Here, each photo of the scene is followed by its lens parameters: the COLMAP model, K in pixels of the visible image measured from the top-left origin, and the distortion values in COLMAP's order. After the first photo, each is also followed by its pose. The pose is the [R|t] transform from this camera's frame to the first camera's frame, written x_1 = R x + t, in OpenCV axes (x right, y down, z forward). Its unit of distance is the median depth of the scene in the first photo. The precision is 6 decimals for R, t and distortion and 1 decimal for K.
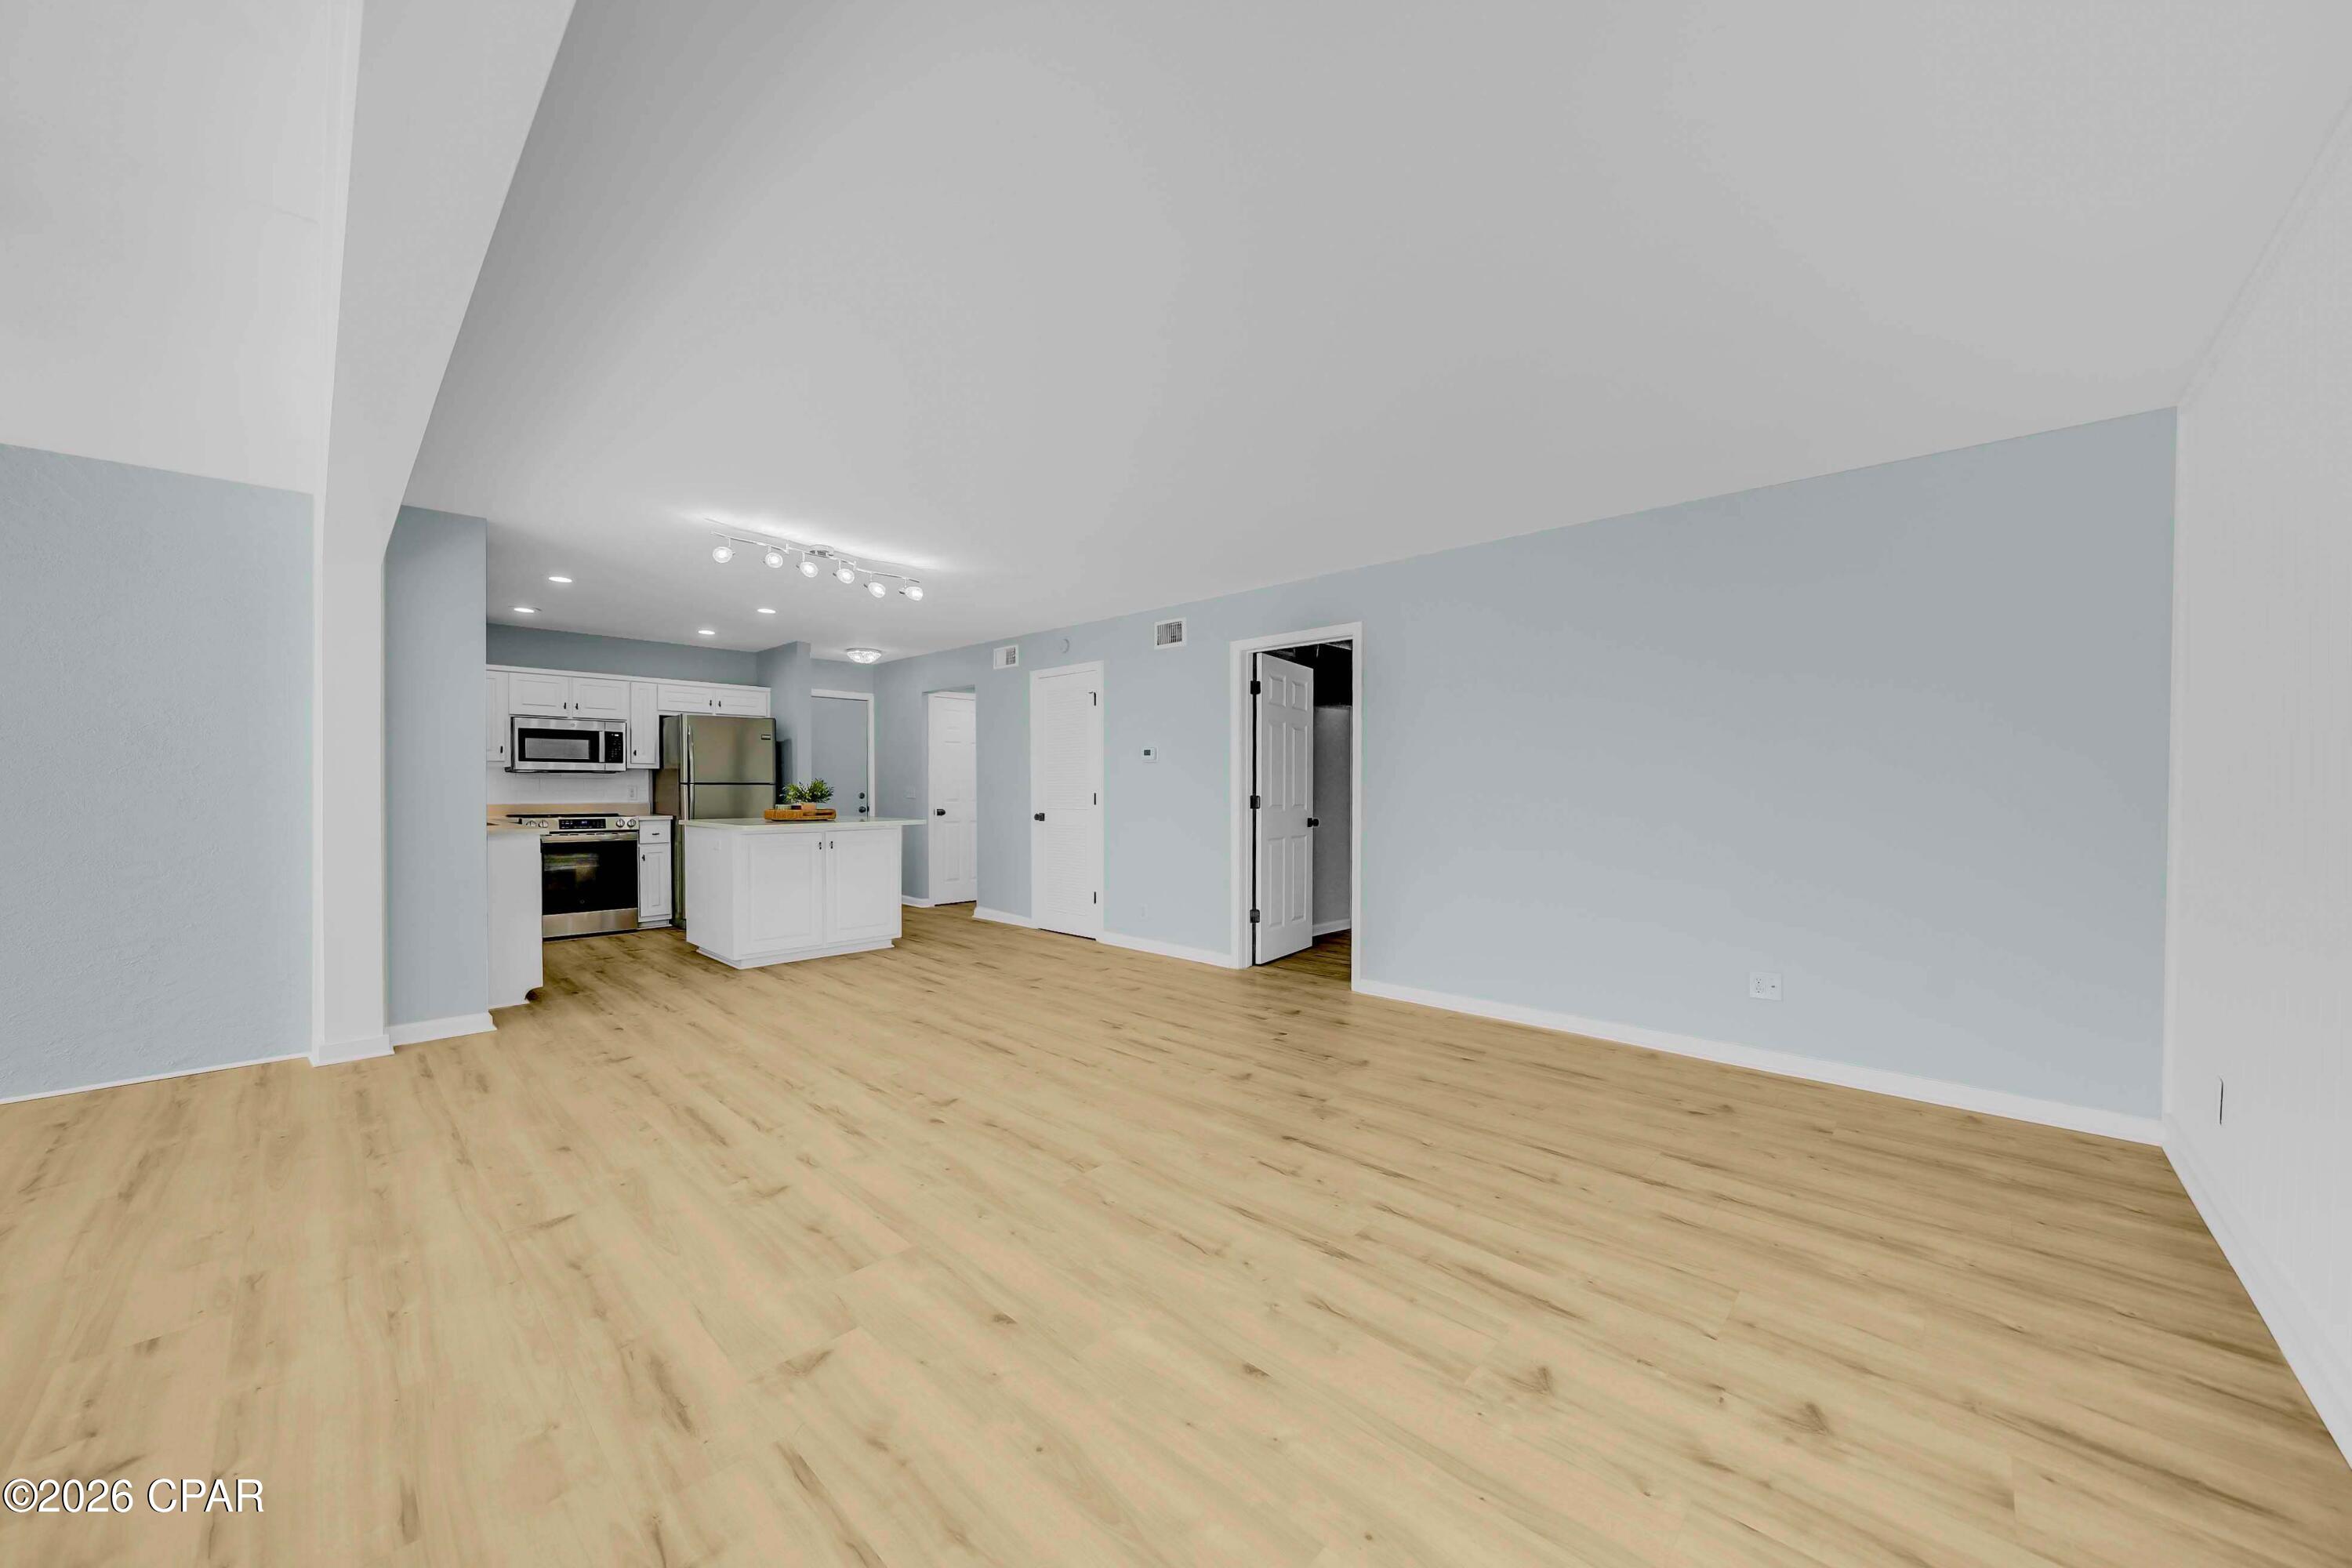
lens RADIAL K [[849.3, 0, 1176.0], [0, 849.3, 784.0], [0, 0, 1]] dist [-0.031429, 0.000010]
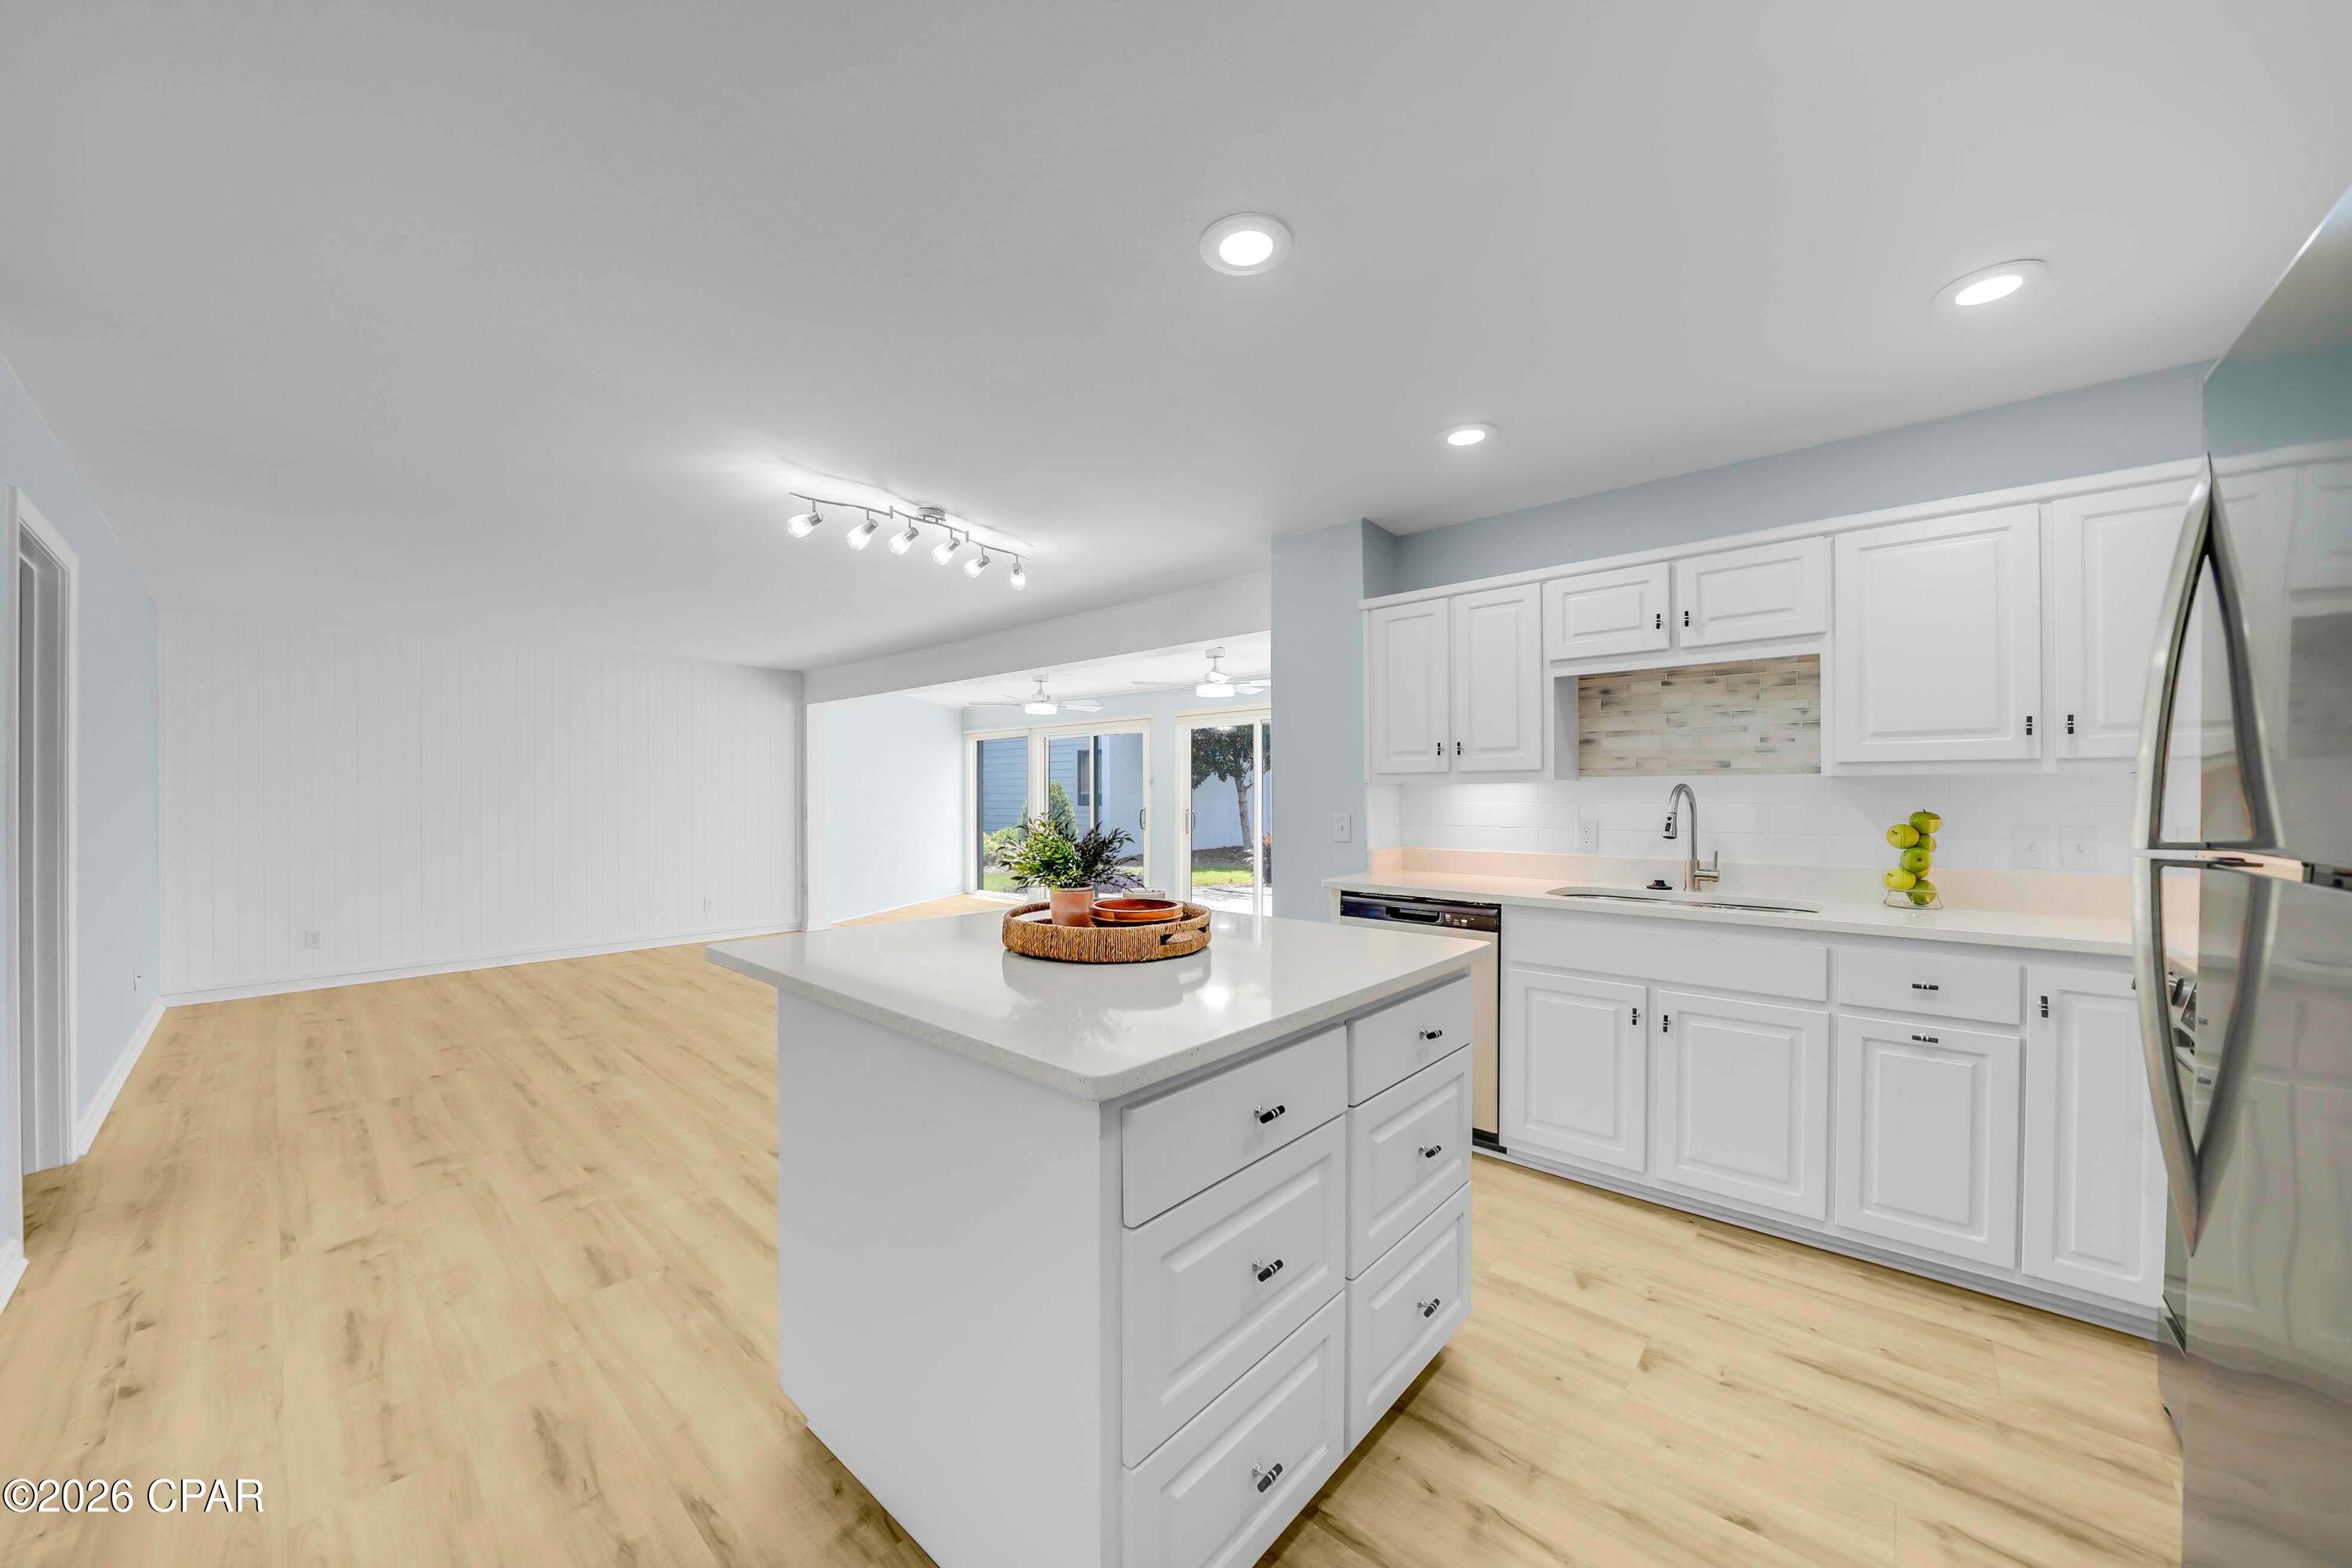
lens RADIAL K [[823.0, 0, 1165.1], [0, 823.0, 786.0], [0, 0, 1]] dist [-0.025949, 0.003667]
pose [[-0.999716, -0.000381, -0.023839, -0.407596], [0.000064, 0.999826, -0.018669, -0.010034], [0.023842, -0.018665, -0.999541, 1.165790]]
